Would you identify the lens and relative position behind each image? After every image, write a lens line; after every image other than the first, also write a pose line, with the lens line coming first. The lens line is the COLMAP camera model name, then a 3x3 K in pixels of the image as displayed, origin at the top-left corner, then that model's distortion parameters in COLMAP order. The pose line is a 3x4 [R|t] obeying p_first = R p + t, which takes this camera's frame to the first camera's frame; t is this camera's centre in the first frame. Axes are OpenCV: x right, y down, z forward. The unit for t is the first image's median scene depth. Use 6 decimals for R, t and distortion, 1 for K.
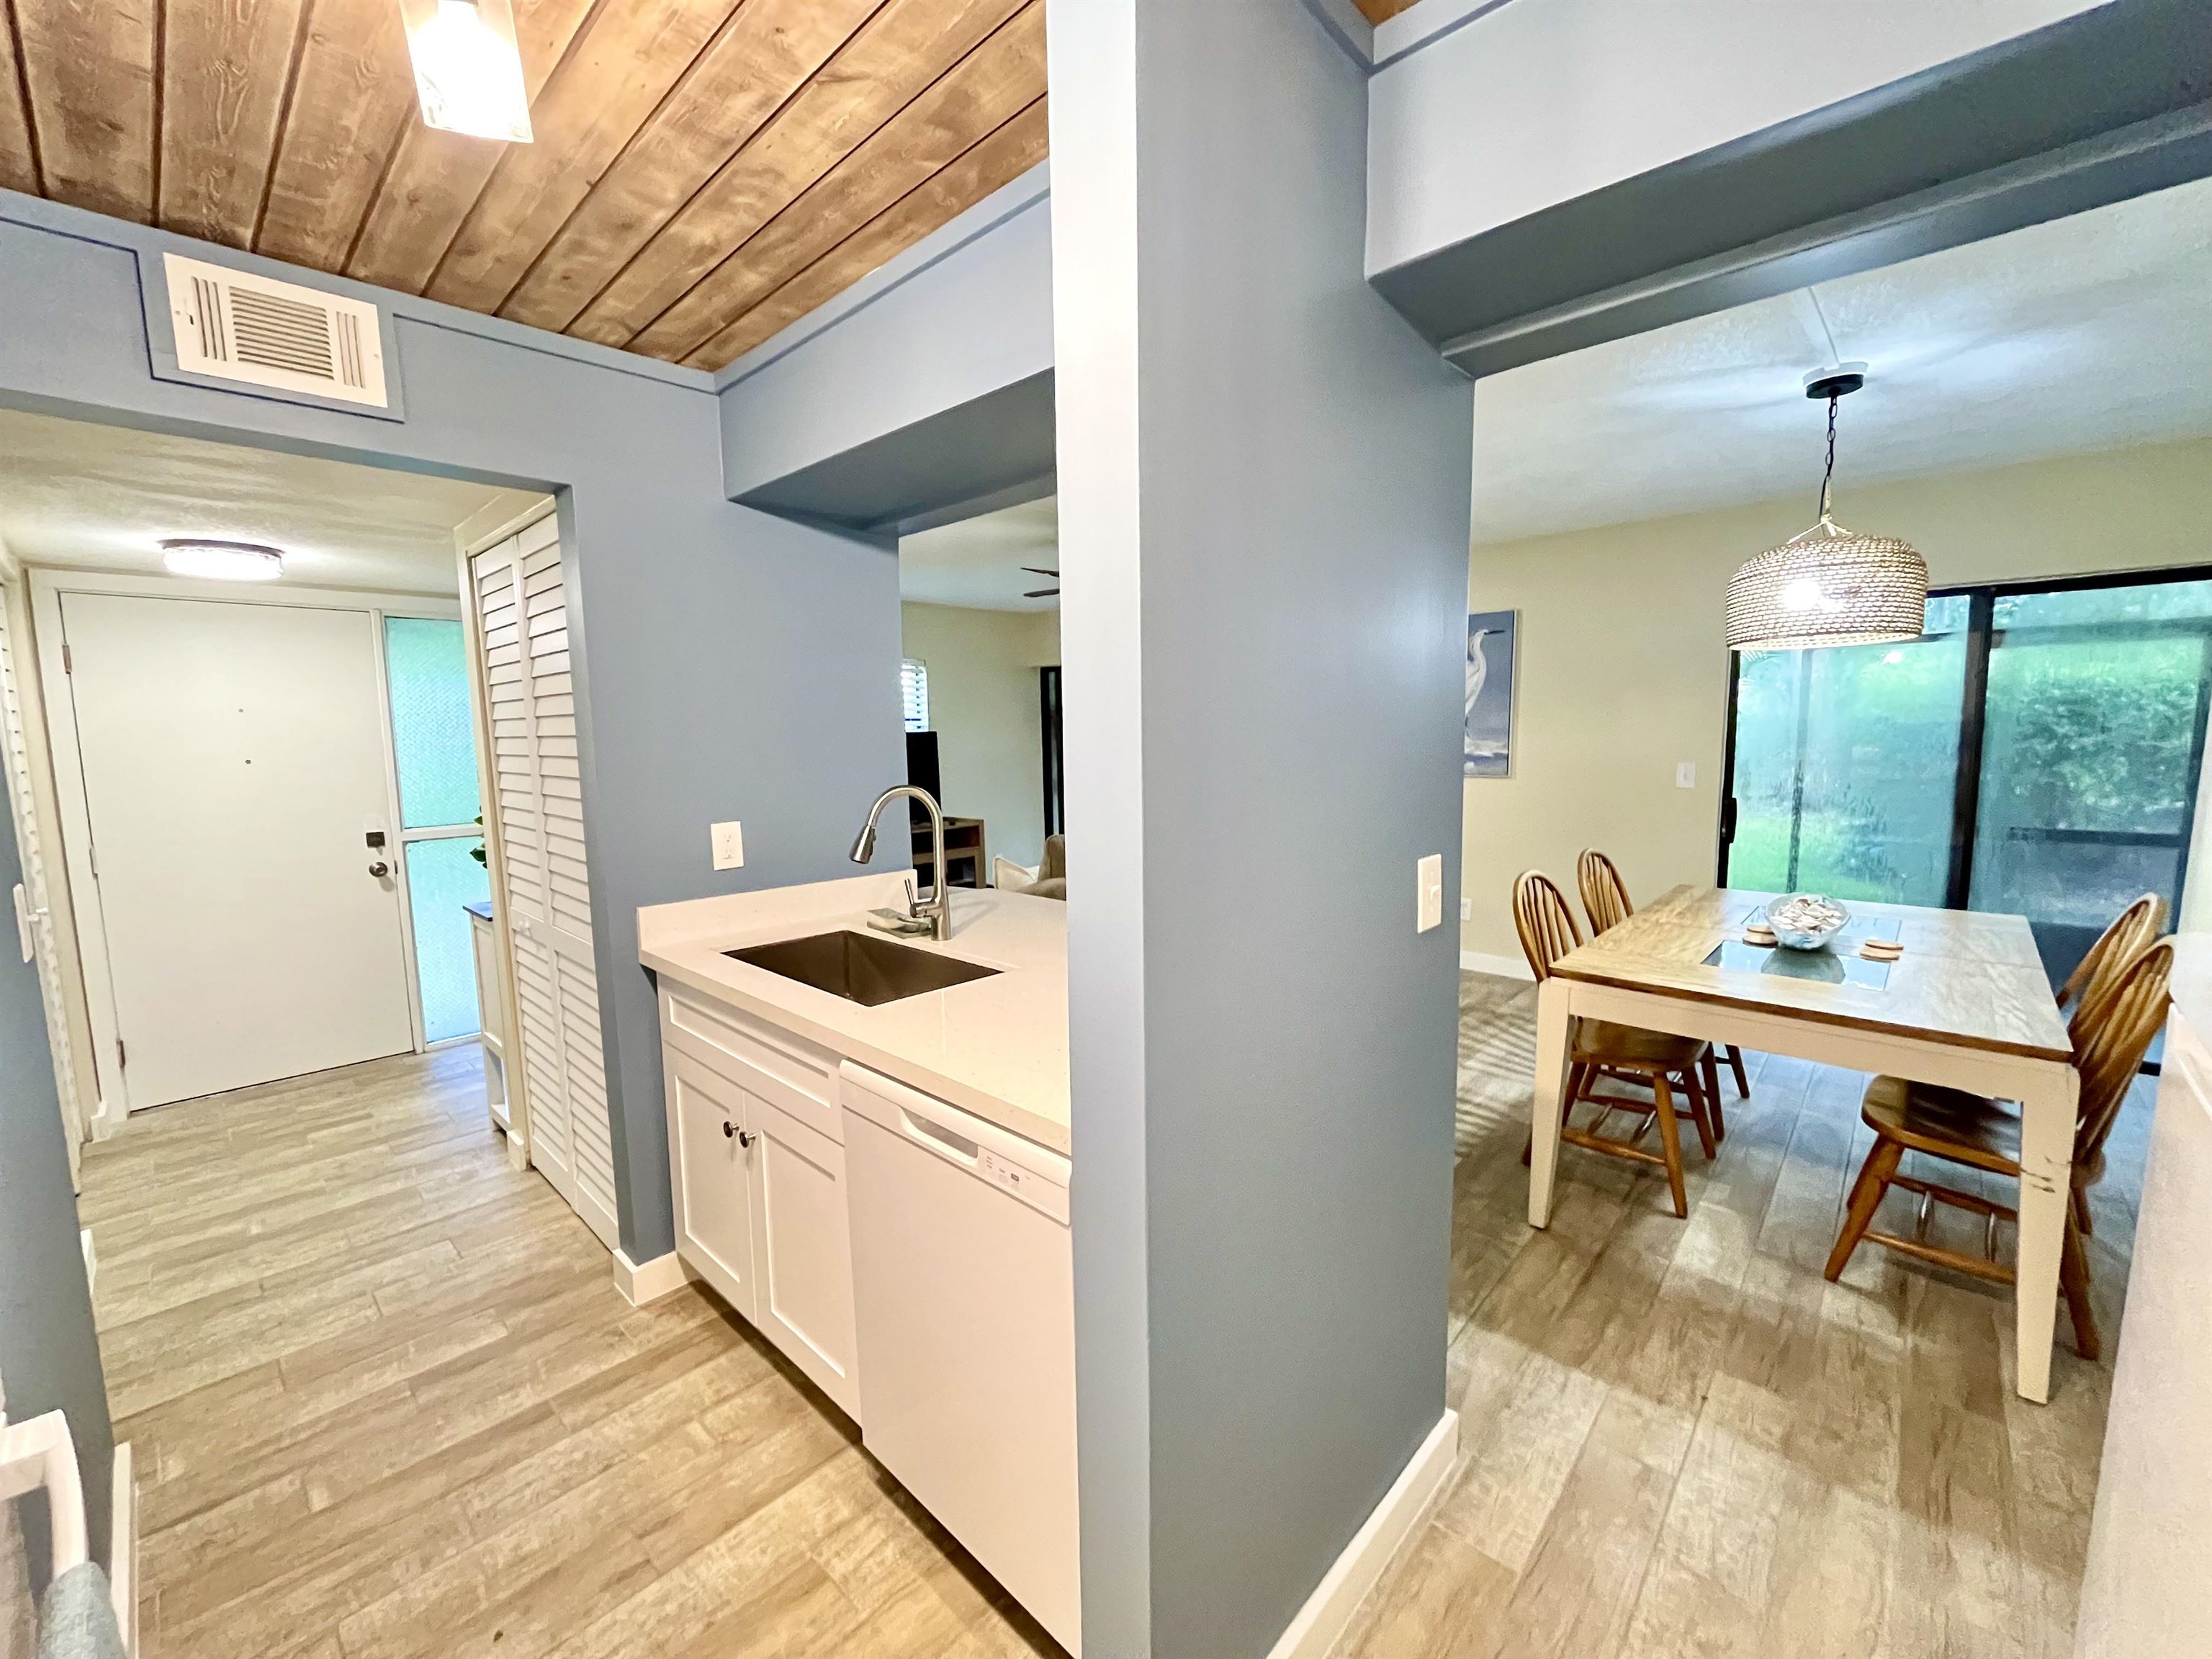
lens RADIAL K [[898.4, 0, 1106.0], [0, 898.4, 829.5], [0, 0, 1]] dist [-0.002222, -0.000625]
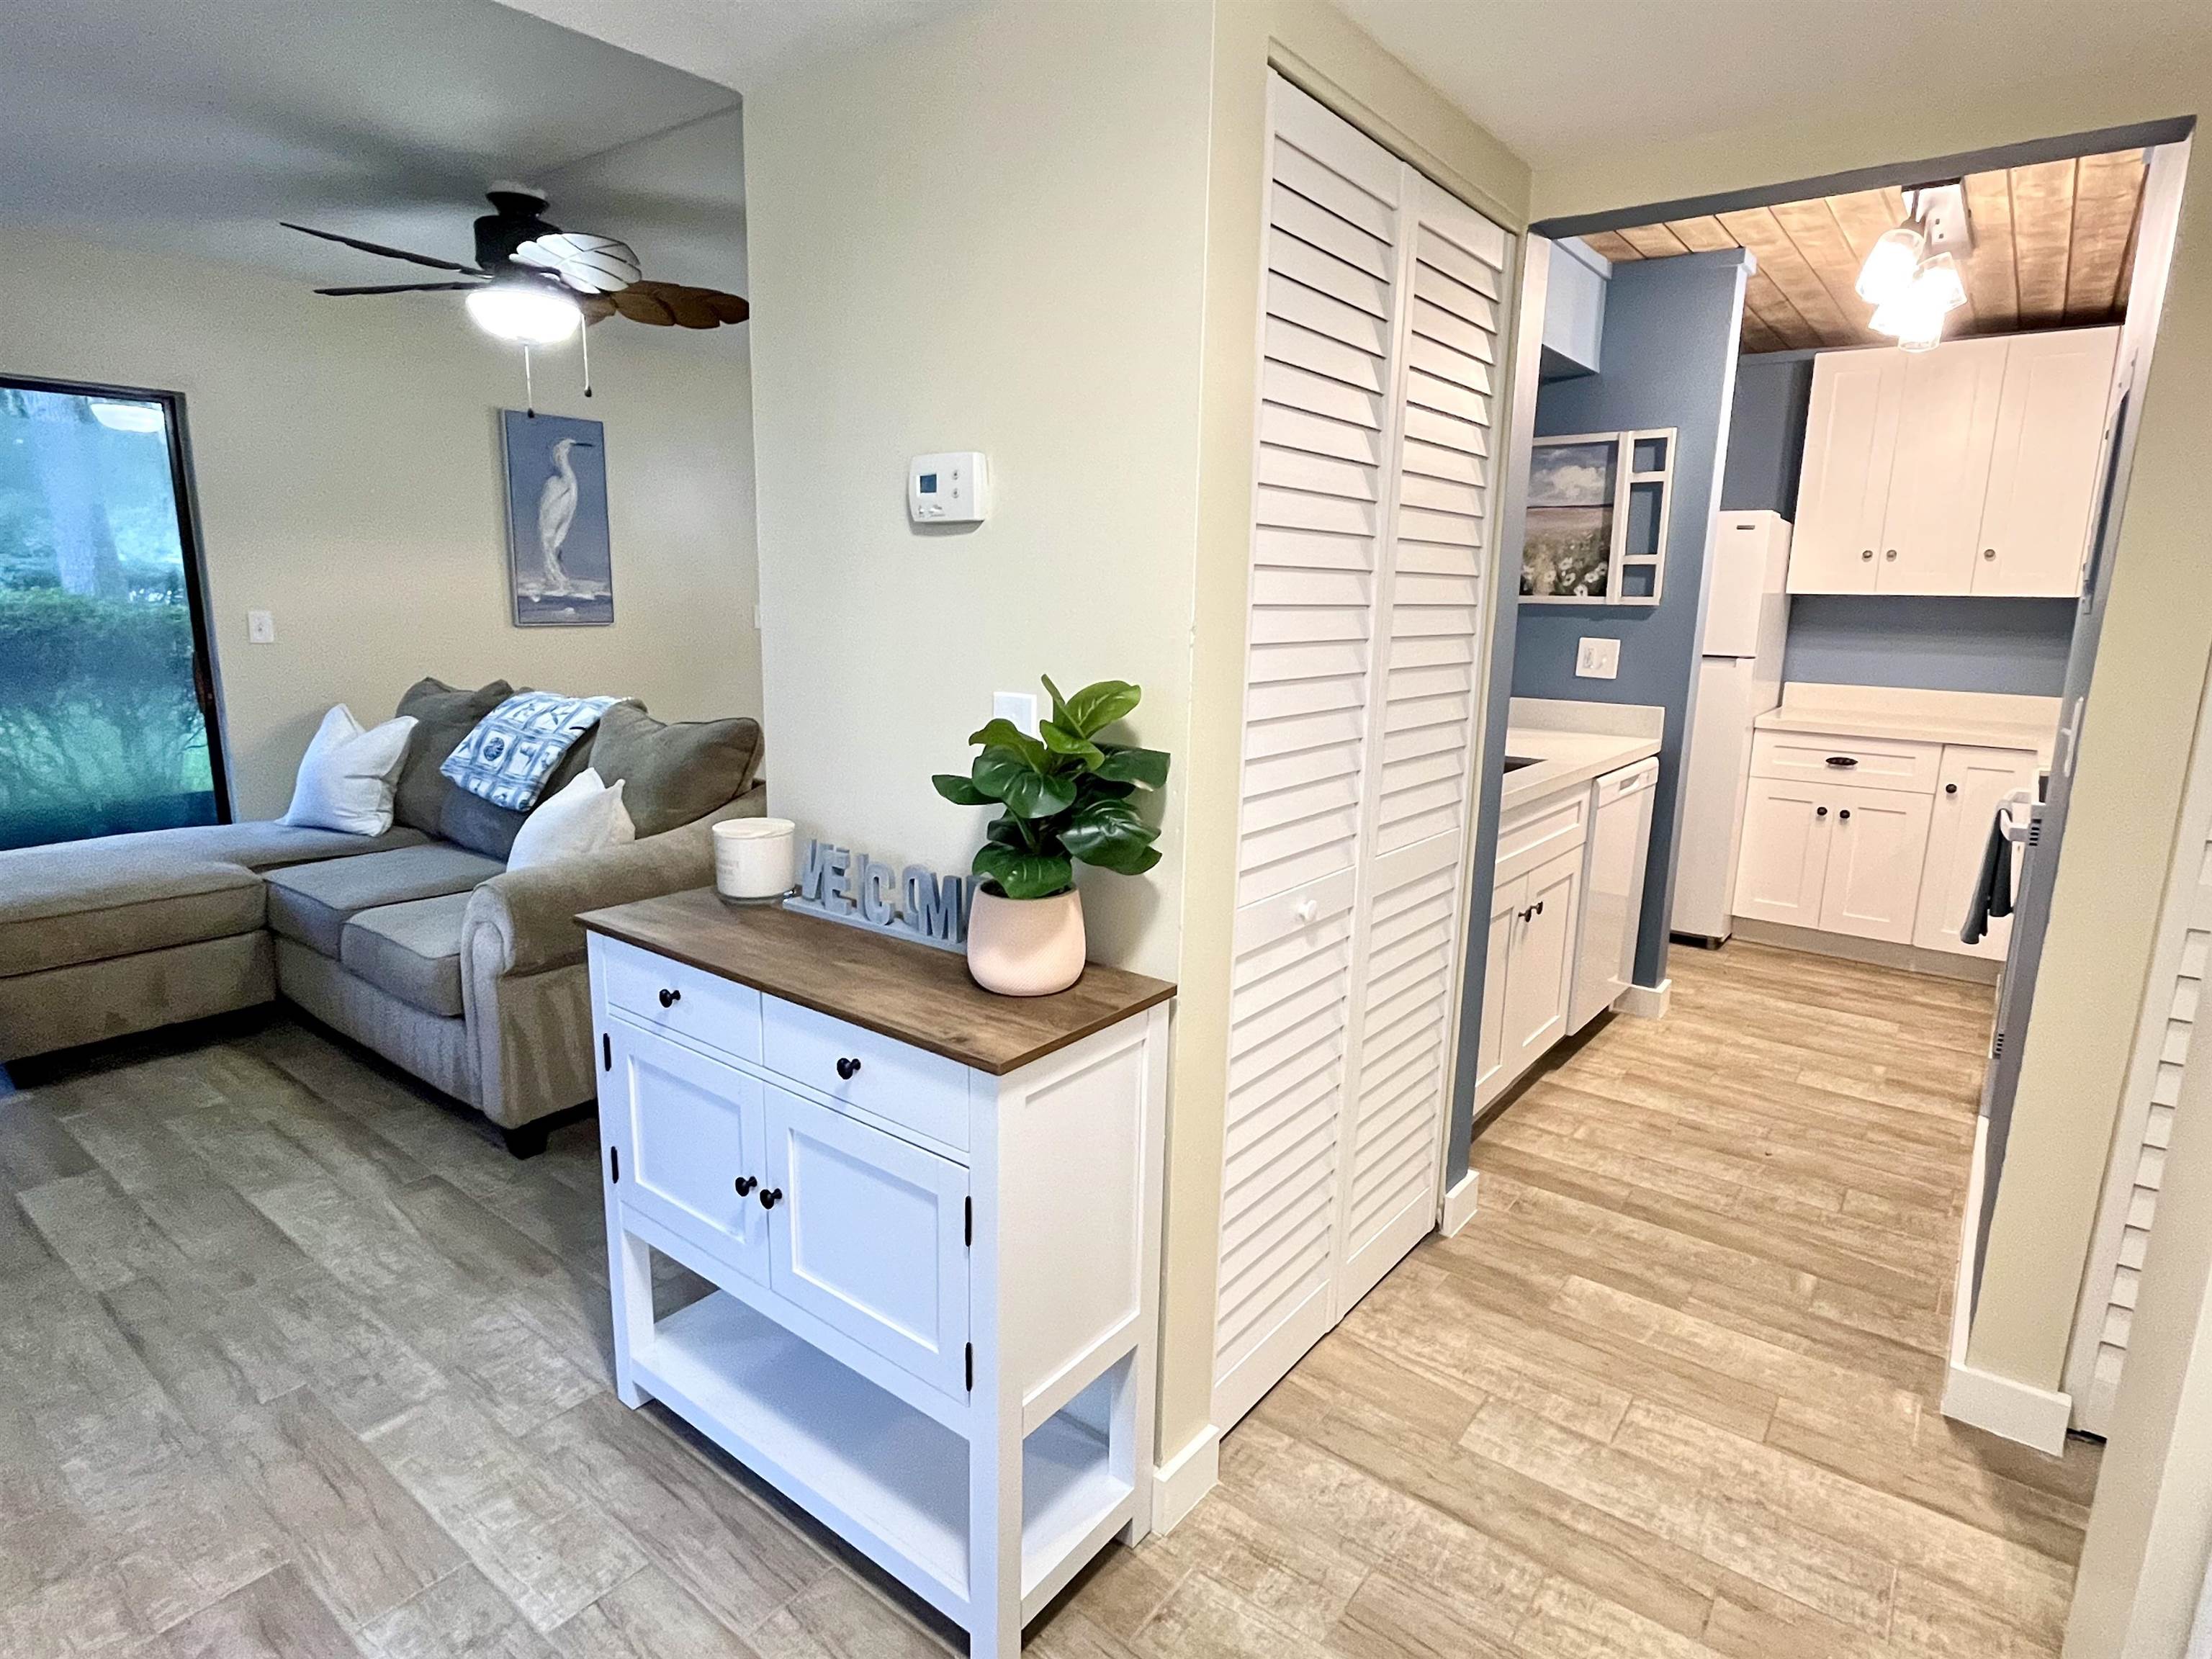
lens RADIAL K [[1186.0, 0, 1103.5], [0, 1186.0, 820.0], [0, 0, 1]] dist [-0.000999, -0.000505]
pose [[-0.091498, -0.177918, 0.979782, -1.729265], [0.093278, 0.978052, 0.186315, -0.104523], [-0.991427, 0.108440, -0.072894, 1.553830]]
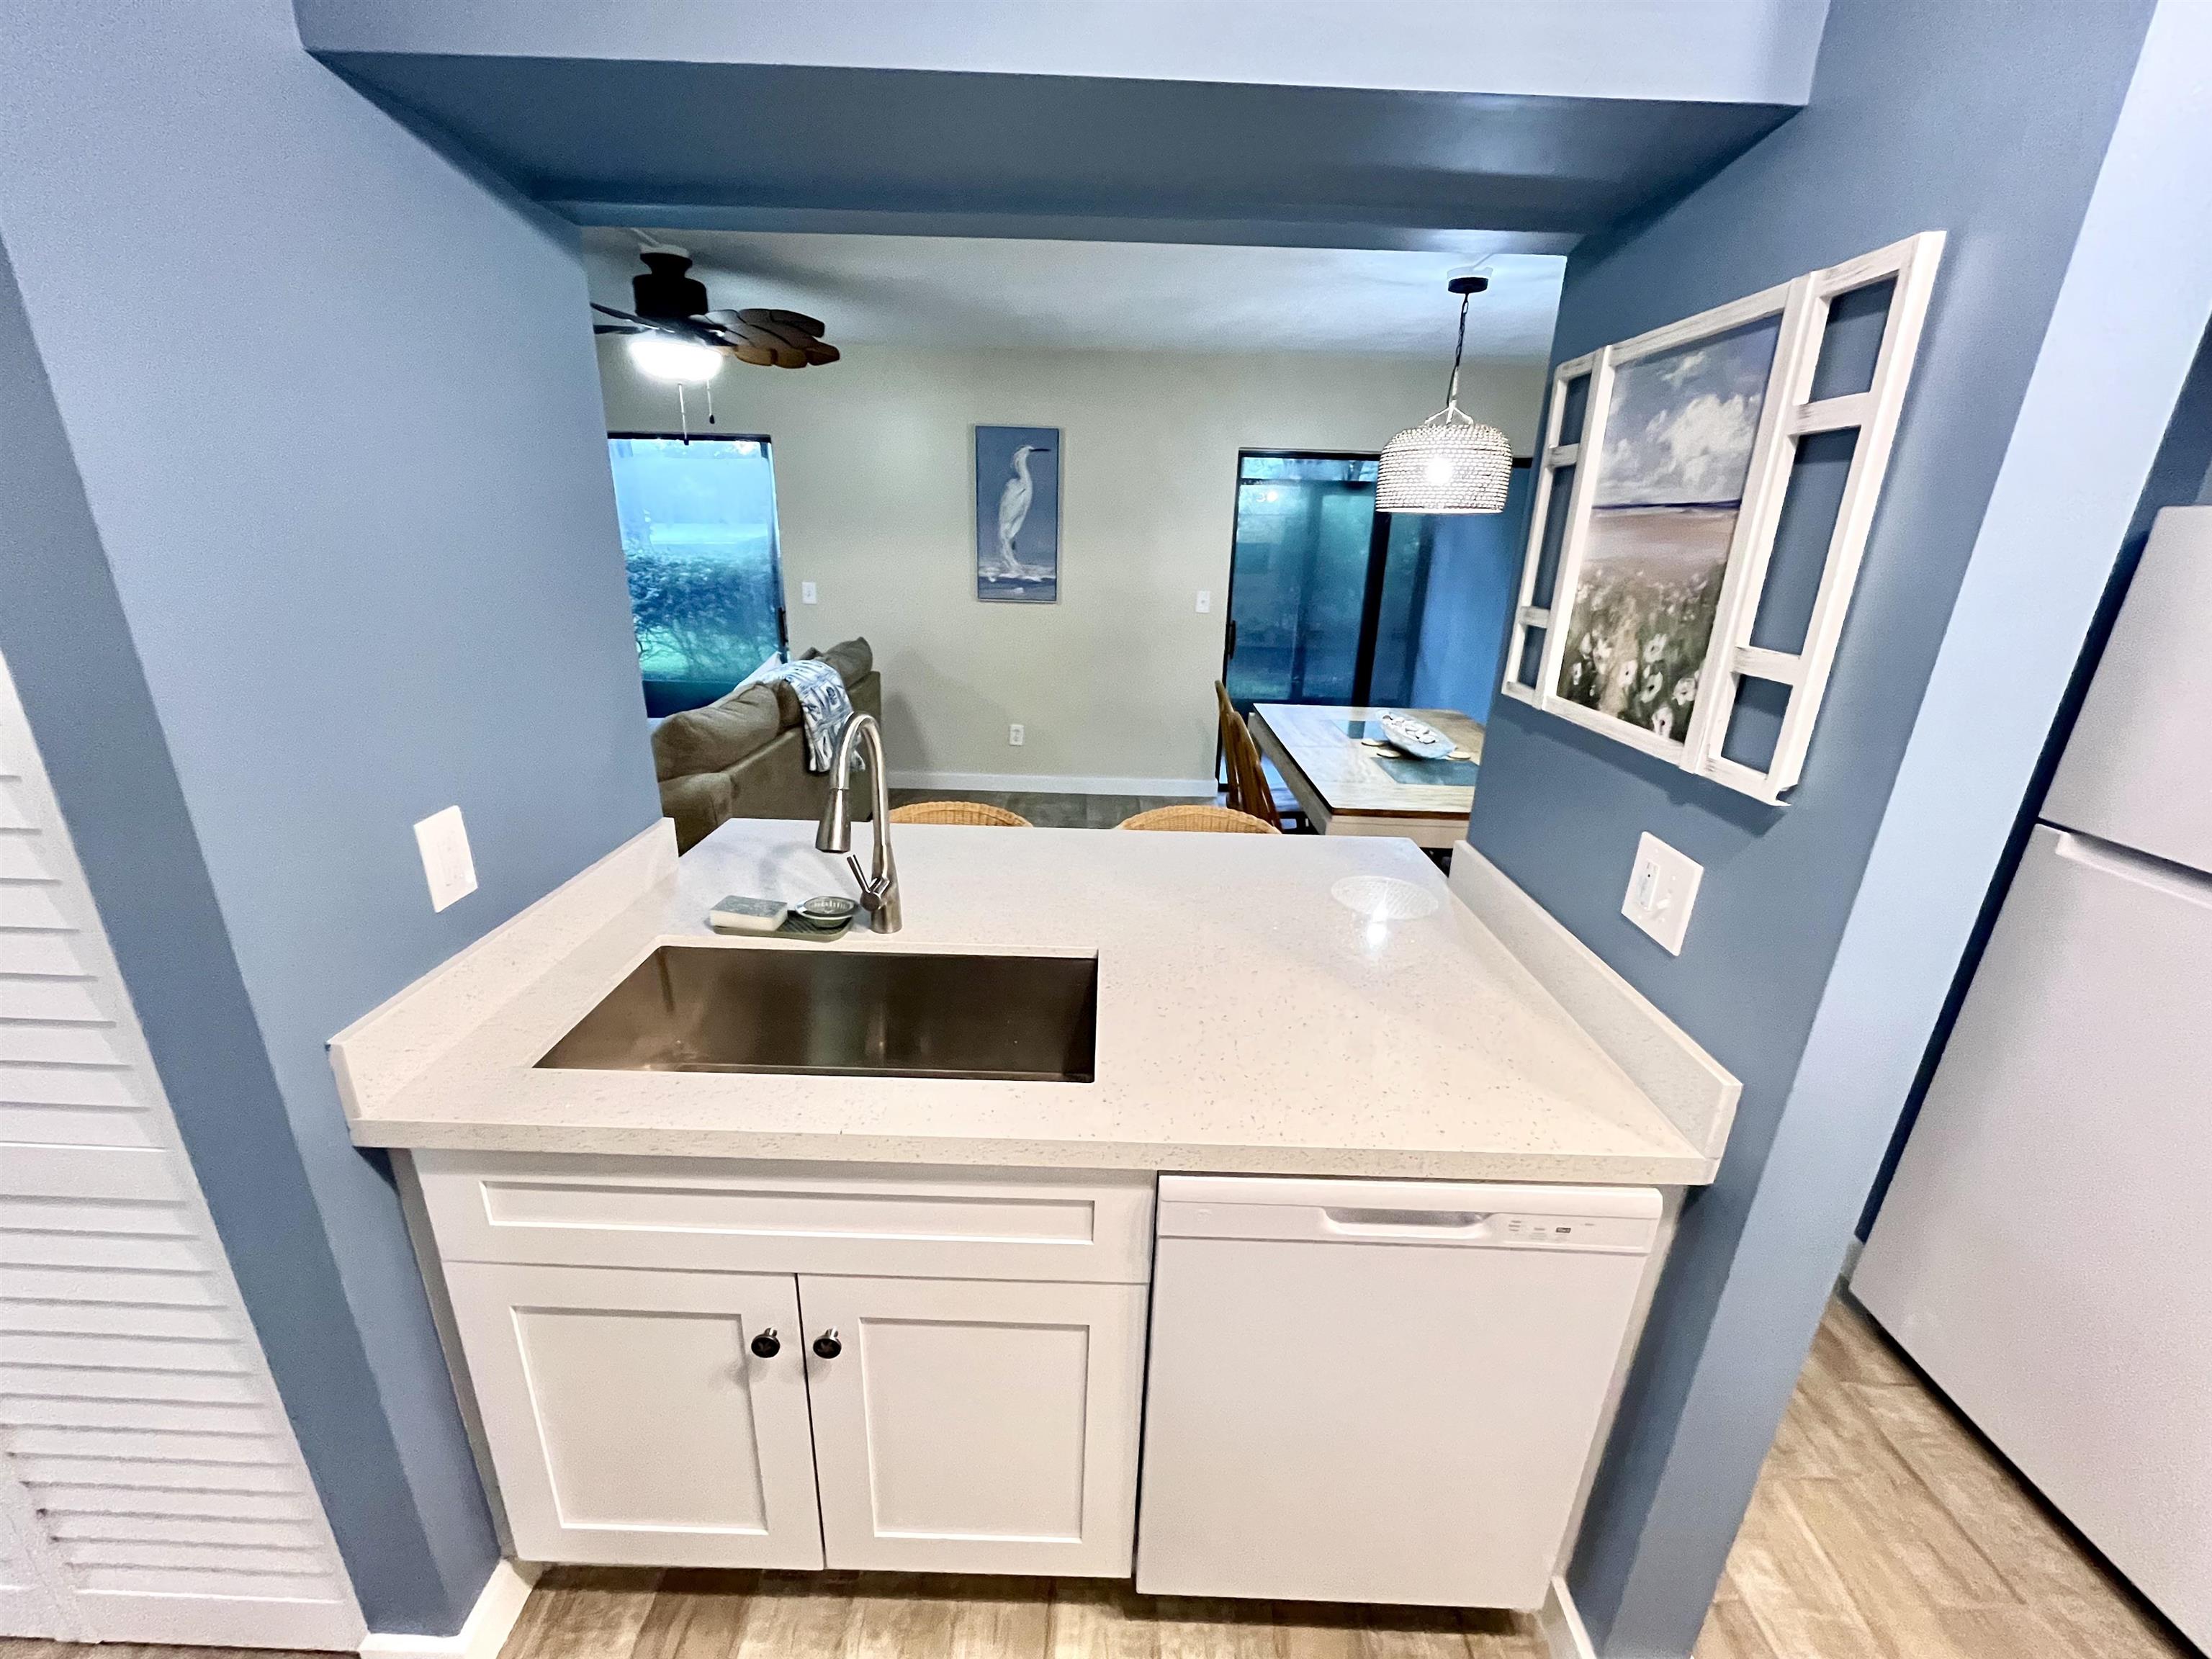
lens RADIAL K [[896.4, 0, 1106.0], [0, 896.4, 829.5], [0, 0, 1]] dist [-0.001985, -0.000148]
pose [[0.729477, -0.187407, 0.657831, -0.557034], [0.033540, 0.970377, 0.239255, -0.120503], [-0.683182, -0.152468, 0.714154, 0.463599]]
